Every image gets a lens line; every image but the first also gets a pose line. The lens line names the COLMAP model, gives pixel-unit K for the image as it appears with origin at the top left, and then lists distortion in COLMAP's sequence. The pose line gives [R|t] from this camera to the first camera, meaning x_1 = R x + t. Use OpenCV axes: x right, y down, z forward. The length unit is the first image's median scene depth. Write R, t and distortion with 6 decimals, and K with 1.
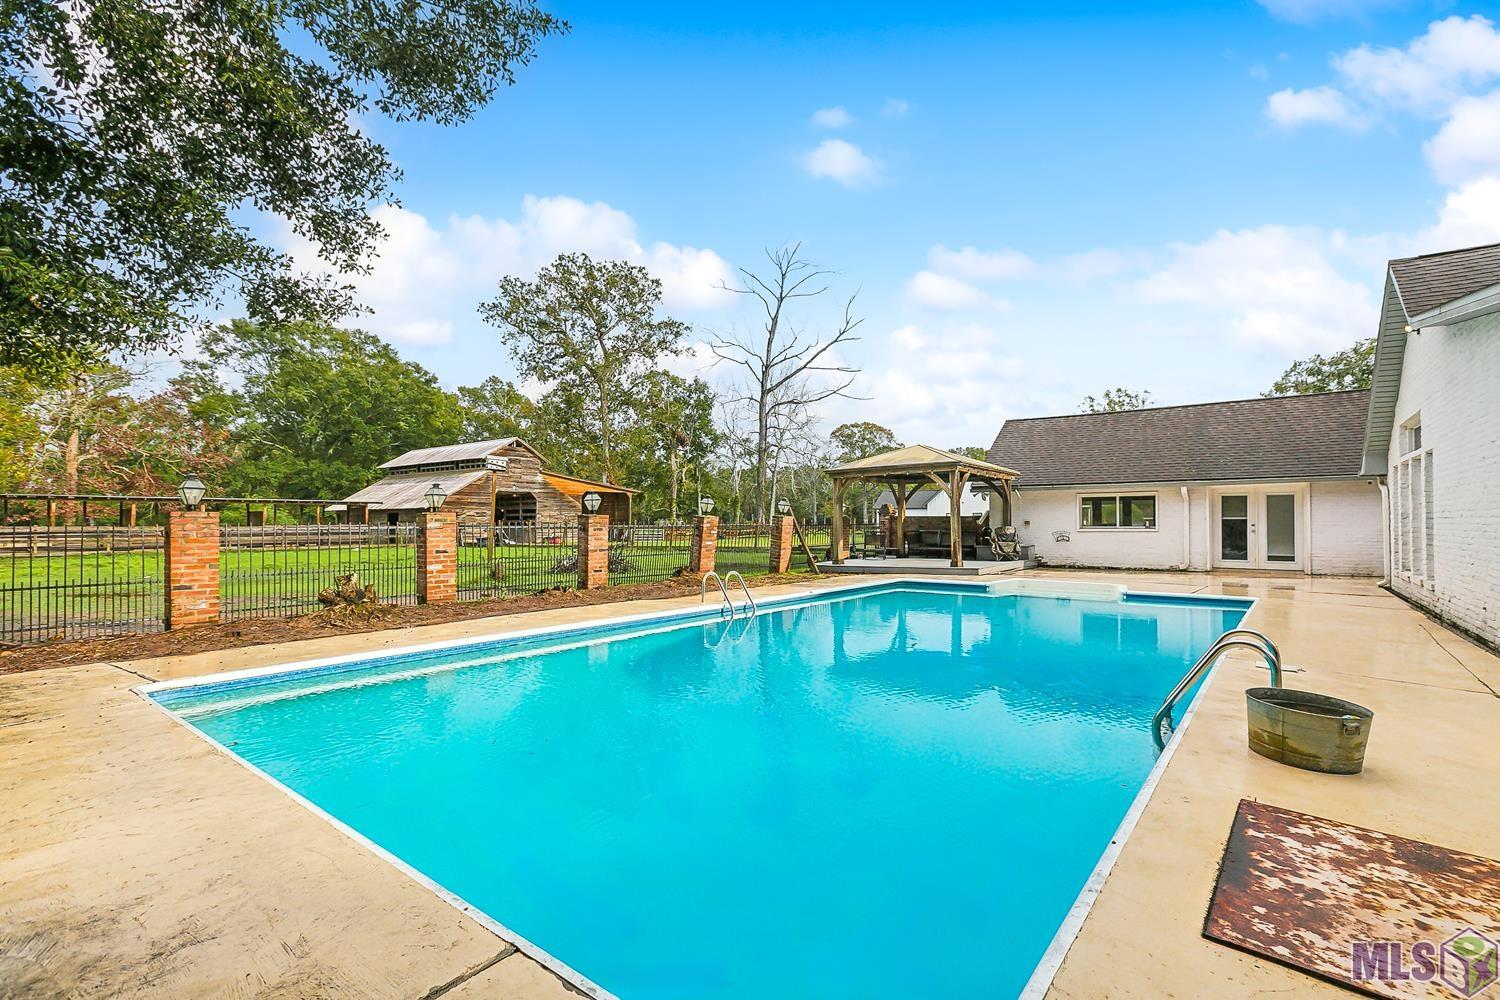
lens RADIAL K [[696.0, 0, 747.5], [0, 696.0, 504.8], [0, 0, 1]] dist [0.002783, -0.002332]
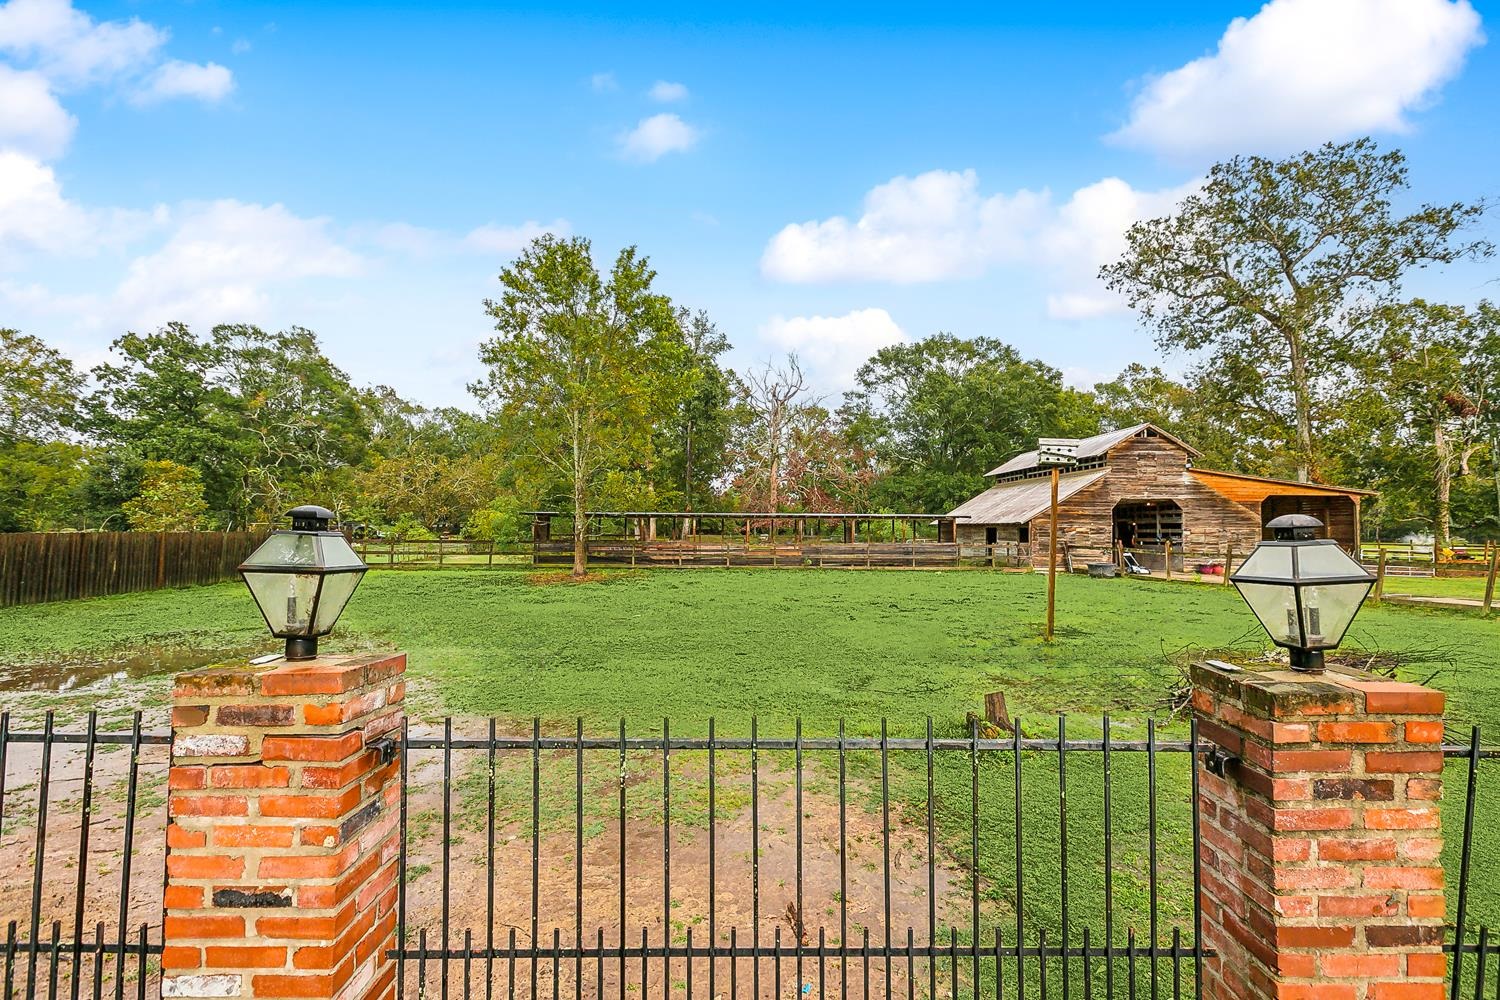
lens RADIAL K [[696.0, 0, 740.8], [0, 696.0, 493.5], [0, 0, 1]] dist [0.002783, -0.002332]
pose [[0.638481, -0.030378, -0.769038, -0.035174], [0.009660, 0.999458, -0.031460, -0.004371], [0.769577, 0.012658, 0.638429, 0.155209]]
